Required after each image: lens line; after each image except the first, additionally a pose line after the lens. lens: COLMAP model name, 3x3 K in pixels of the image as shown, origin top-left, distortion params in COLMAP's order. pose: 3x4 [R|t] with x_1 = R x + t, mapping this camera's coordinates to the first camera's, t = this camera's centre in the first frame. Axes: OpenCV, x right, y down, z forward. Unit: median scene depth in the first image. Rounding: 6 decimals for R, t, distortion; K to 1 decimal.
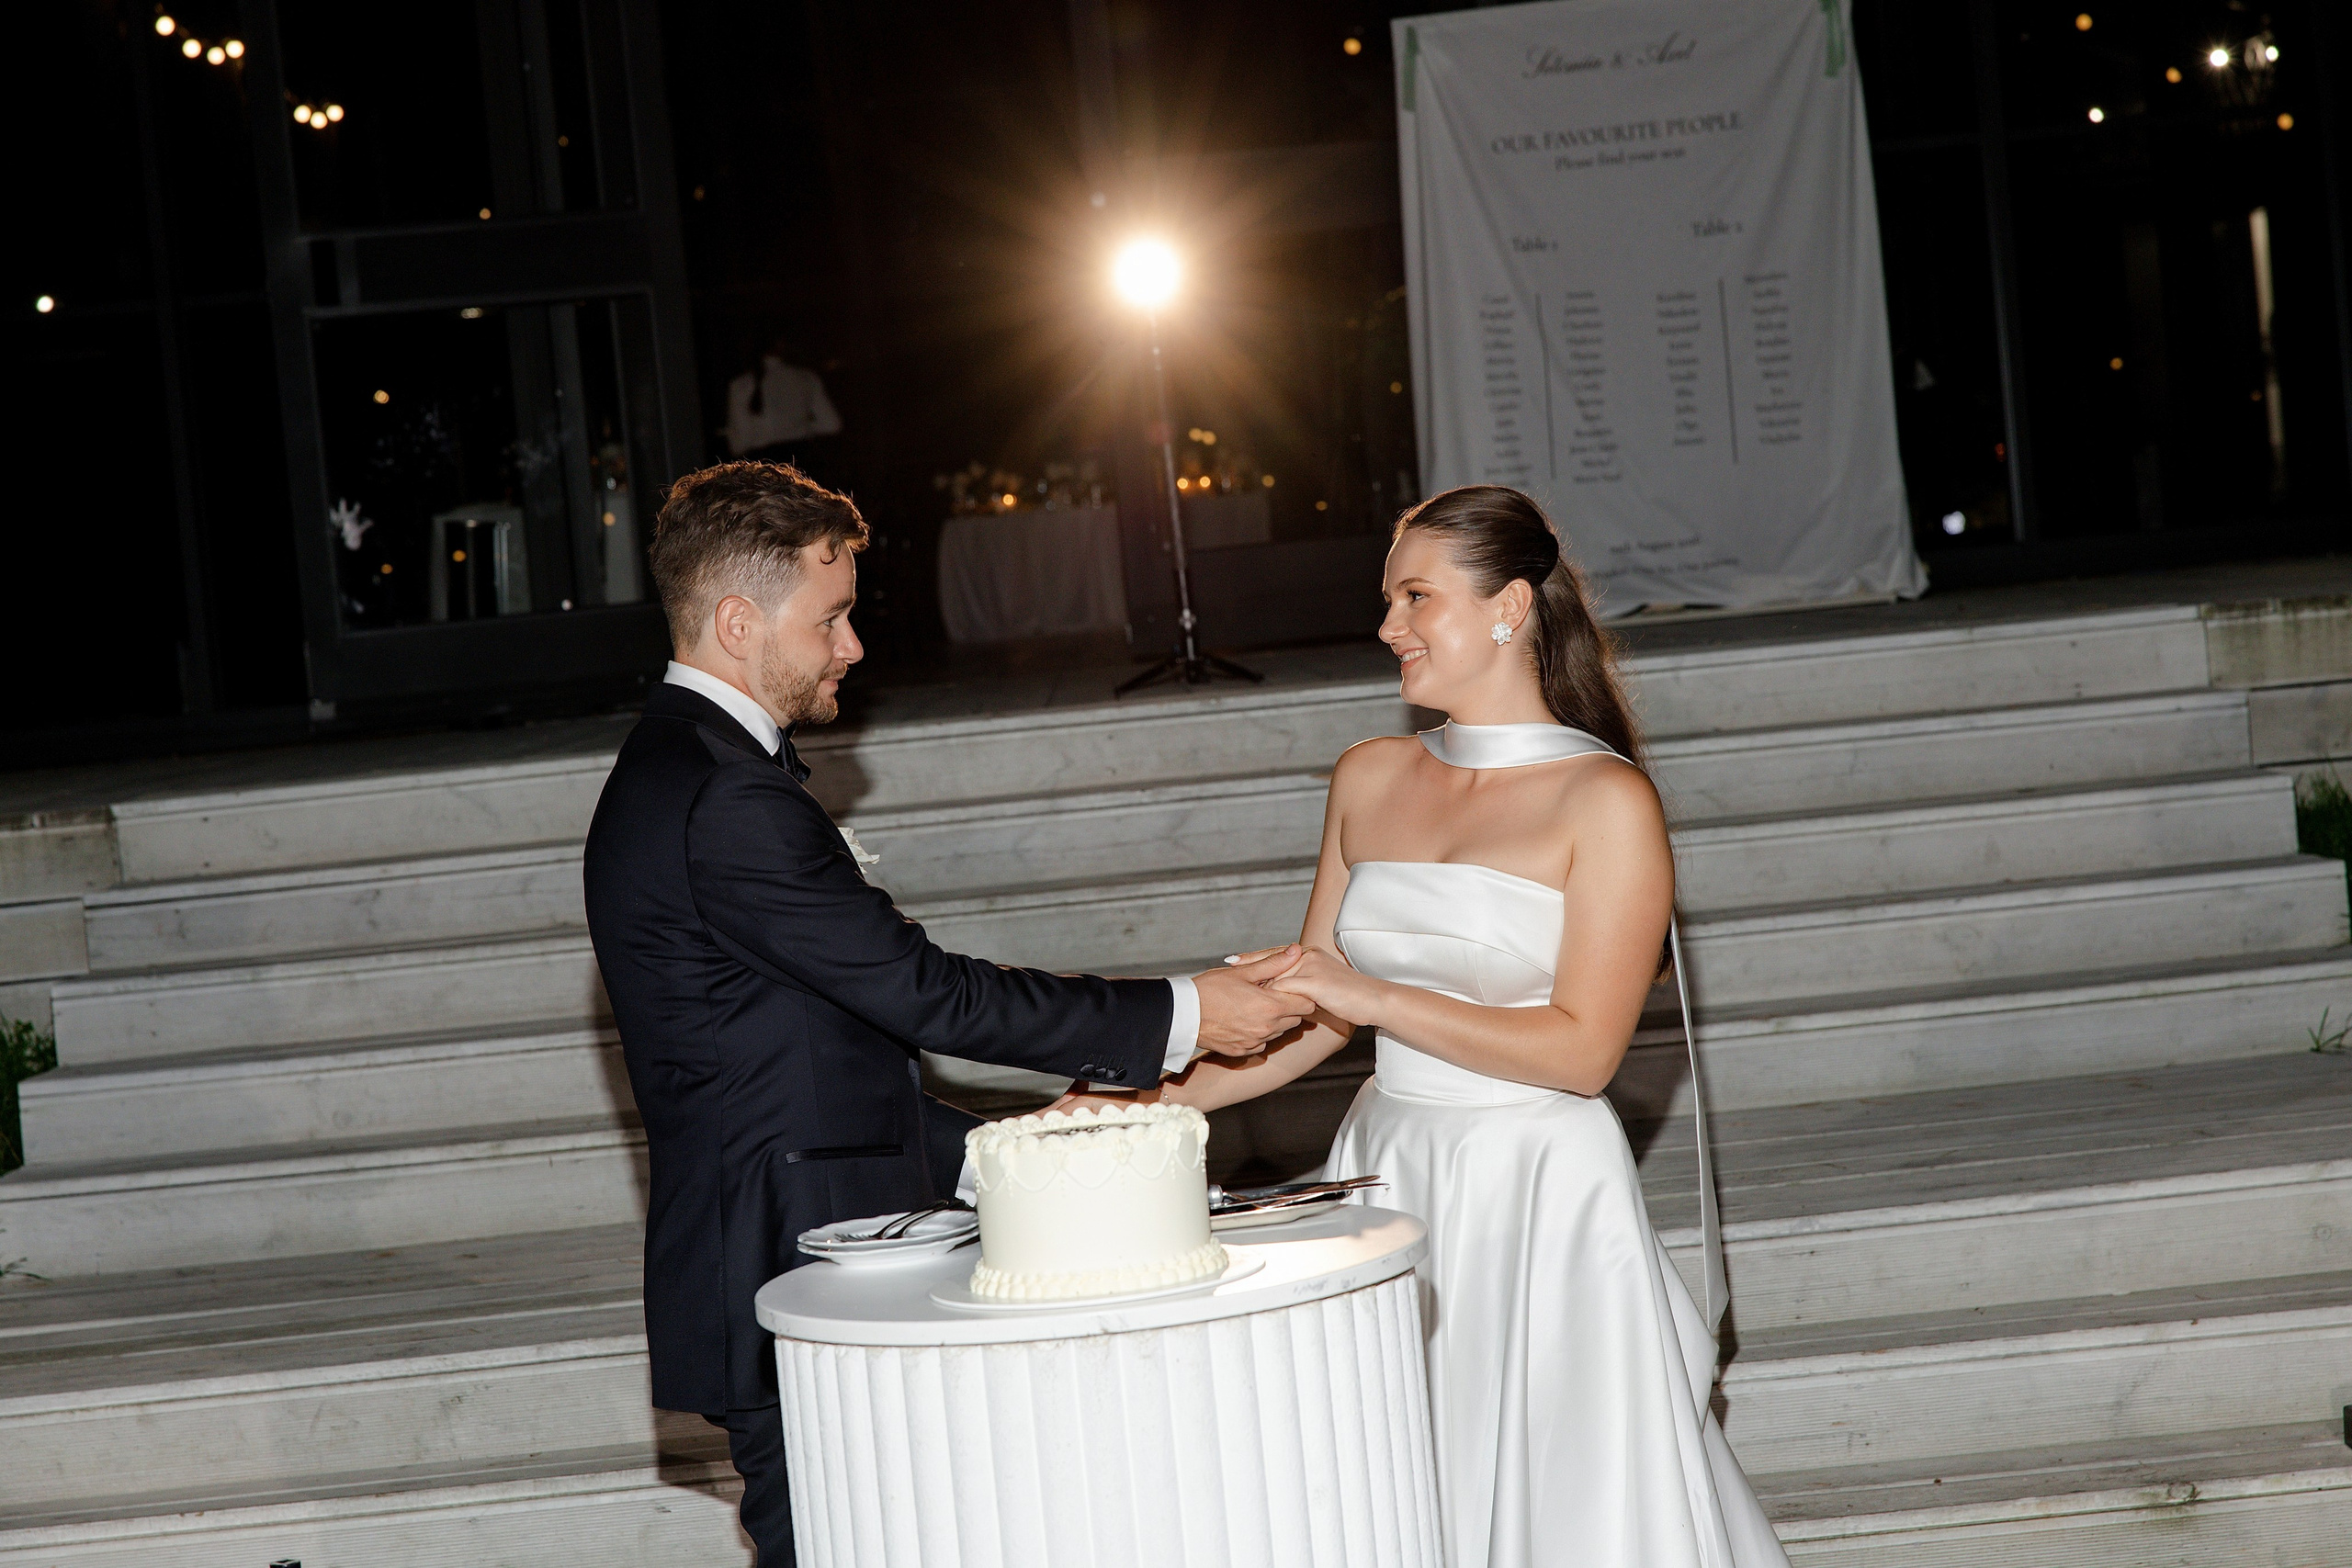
lens RADIAL K [[4512.7, 0, 1200.3], [0, 4512.7, 717.0], [0, 0, 1]] dist [0.041974, 0.044885]
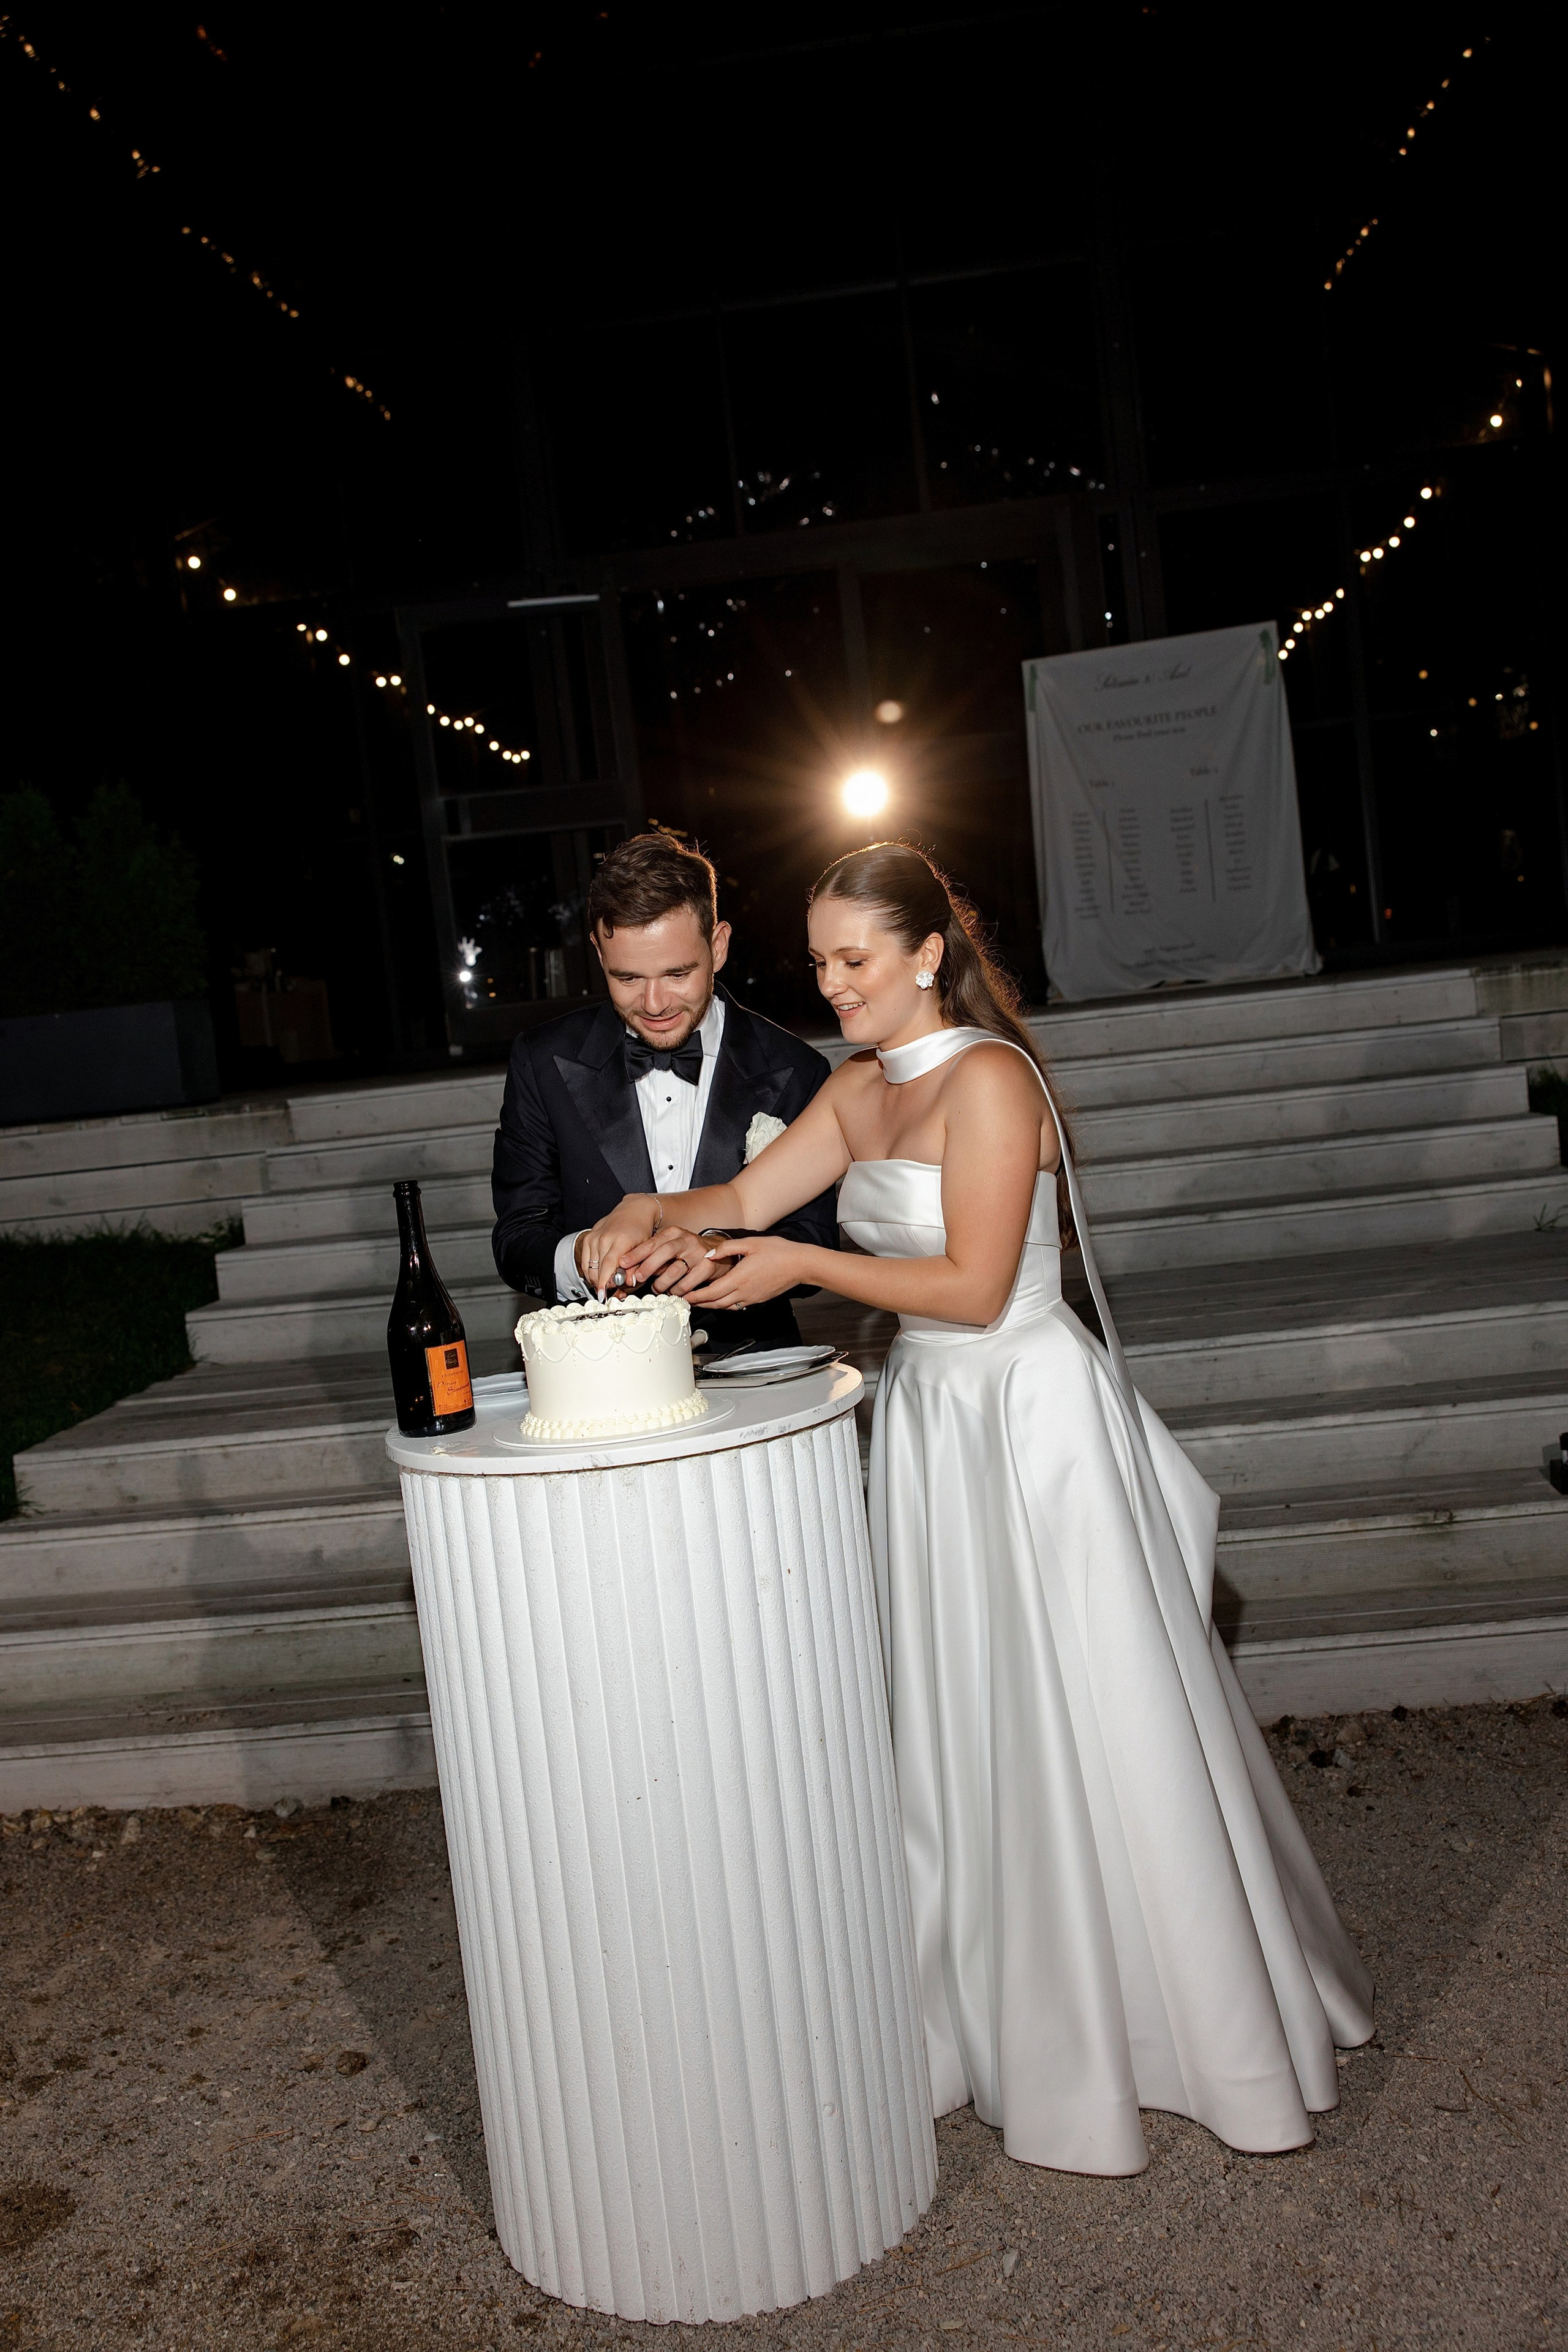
lens RADIAL K [[2170.6, 0, 762.2], [0, 2170.6, 1170.5], [0, 0, 1]] dist [0.004532, 0.008737]
pose [[0.994230, -0.008270, -0.106951, 0.041947], [0.013767, 0.998616, 0.050756, 0.006281], [0.106383, -0.051936, 0.992968, 0.153632]]
